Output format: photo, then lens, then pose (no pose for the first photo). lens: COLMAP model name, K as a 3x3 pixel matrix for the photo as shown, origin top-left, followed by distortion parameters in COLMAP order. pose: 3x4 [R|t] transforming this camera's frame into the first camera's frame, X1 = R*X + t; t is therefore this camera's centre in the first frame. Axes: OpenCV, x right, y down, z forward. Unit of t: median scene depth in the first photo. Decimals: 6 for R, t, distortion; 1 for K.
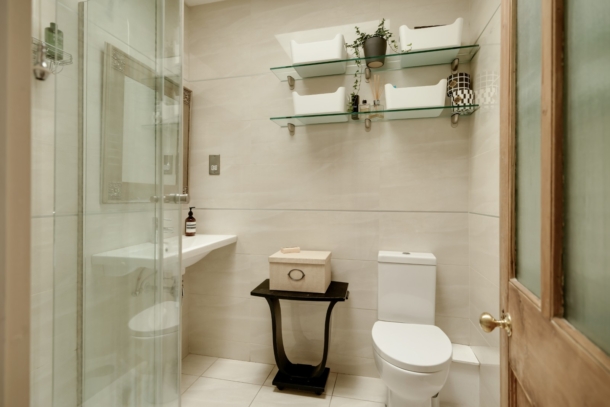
lens RADIAL K [[316.2, 0, 304.7], [0, 316.2, 190.0], [0, 0, 1]] dist [0.002033, 0.000383]
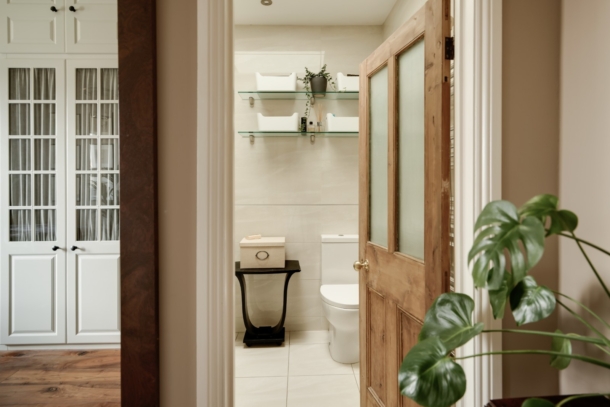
lens RADIAL K [[381.1, 0, 303.3], [0, 381.1, 174.0], [0, 0, 1]] dist [0.001600, 0.024996]
pose [[0.961536, 0.001437, 0.274677, -0.286664], [0.000018, 0.999986, -0.005293, -0.056126], [-0.274680, 0.005094, 0.961522, -0.539591]]
